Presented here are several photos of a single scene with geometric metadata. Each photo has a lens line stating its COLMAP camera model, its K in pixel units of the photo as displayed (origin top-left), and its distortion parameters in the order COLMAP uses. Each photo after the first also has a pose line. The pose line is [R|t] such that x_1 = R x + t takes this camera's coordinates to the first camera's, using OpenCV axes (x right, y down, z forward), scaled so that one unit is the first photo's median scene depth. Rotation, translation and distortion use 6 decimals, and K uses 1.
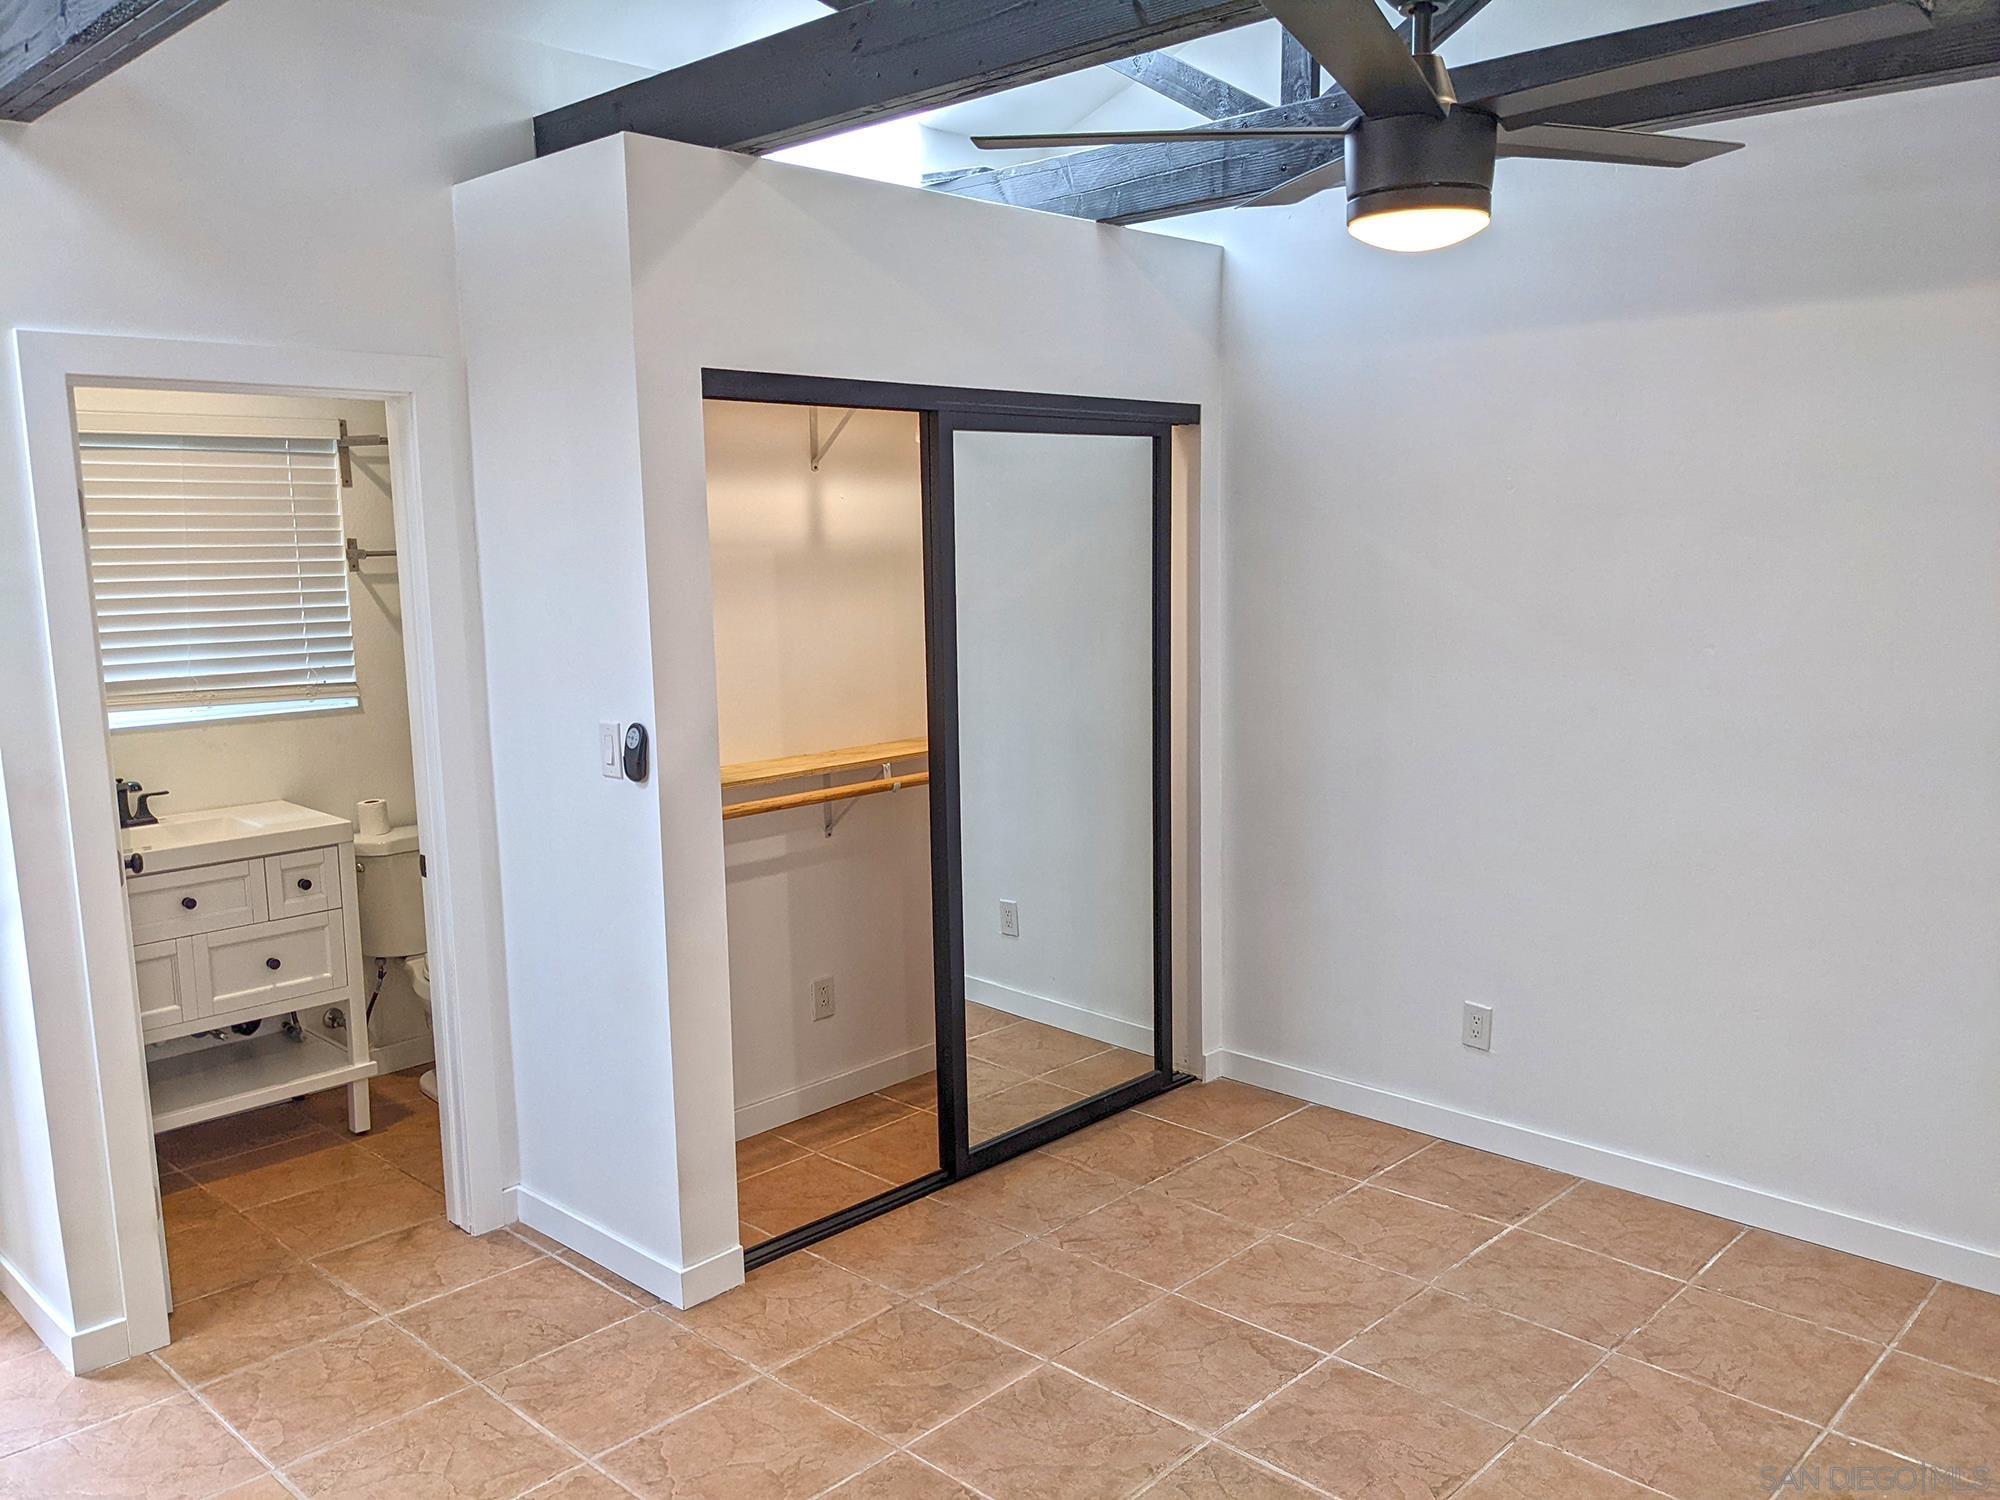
lens RADIAL K [[1581.2, 0, 1003.0], [0, 1581.2, 758.7], [0, 0, 1]] dist [0.075939, -0.126491]
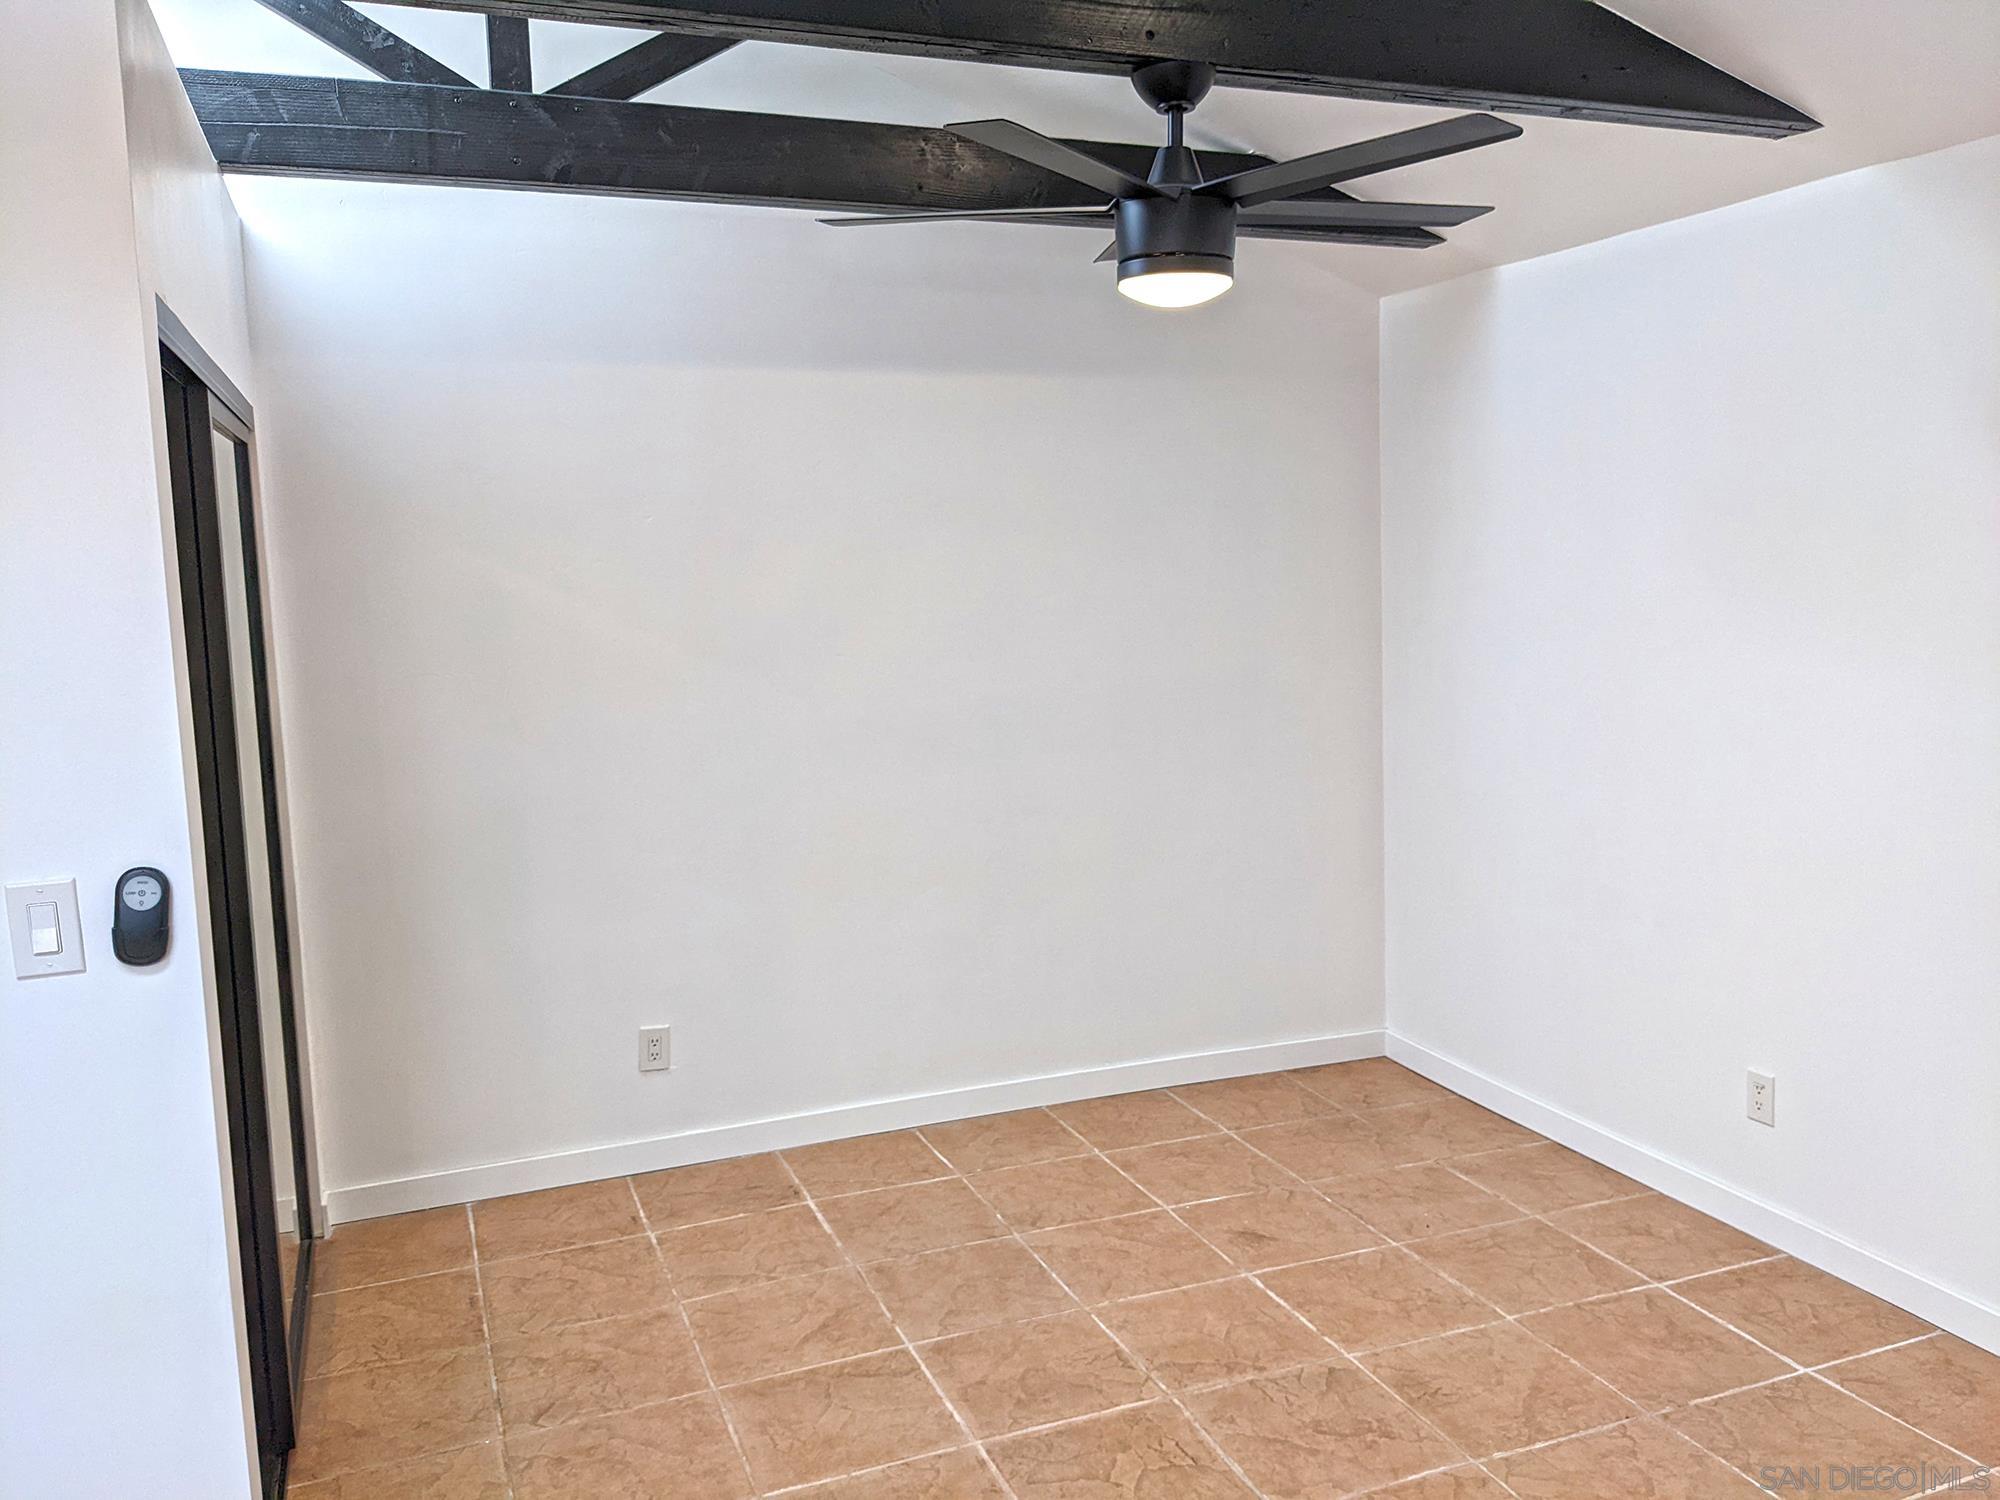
lens RADIAL K [[1593.1, 0, 1000.0], [0, 1593.1, 750.0], [0, 0, 1]] dist [0.008683, -0.011980]
pose [[0.426404, -0.117075, 0.896924, -0.568124], [0.156918, 0.986128, 0.054118, -0.043971], [-0.890818, 0.117668, 0.438860, 0.398120]]
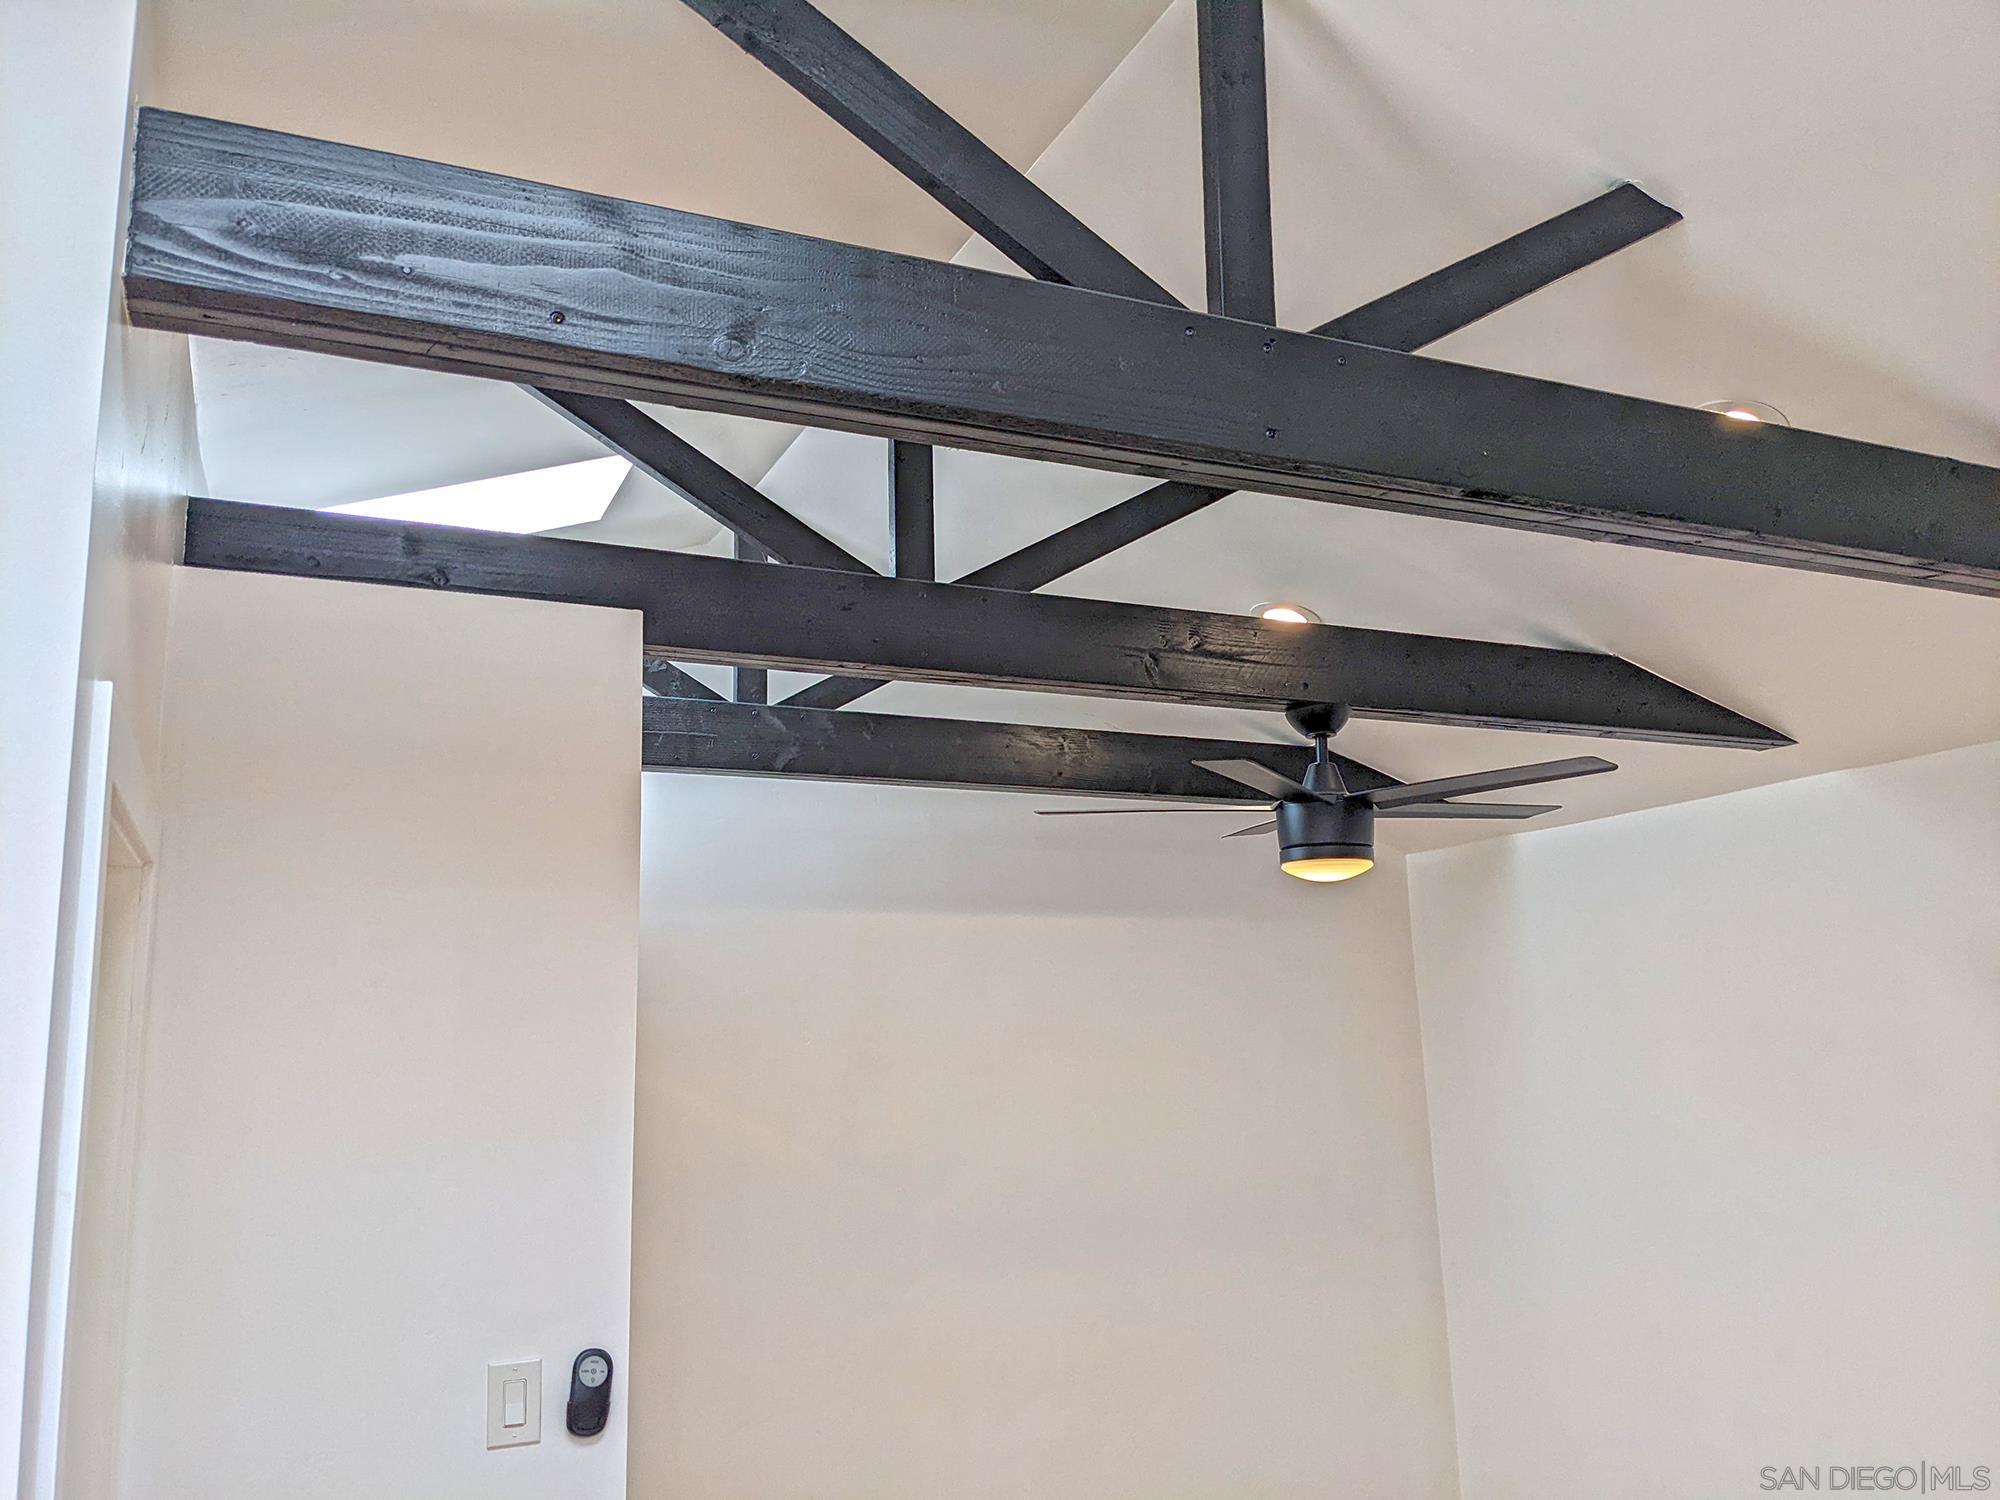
lens RADIAL K [[1529.0, 0, 958.8], [0, 1529.0, 755.4], [0, 0, 1]] dist [0.006683, 0.002822]
pose [[0.411934, 0.172235, 0.894788, -0.756053], [0.153131, 0.954923, -0.254307, -0.071078], [-0.898255, 0.241778, 0.366991, 0.475746]]
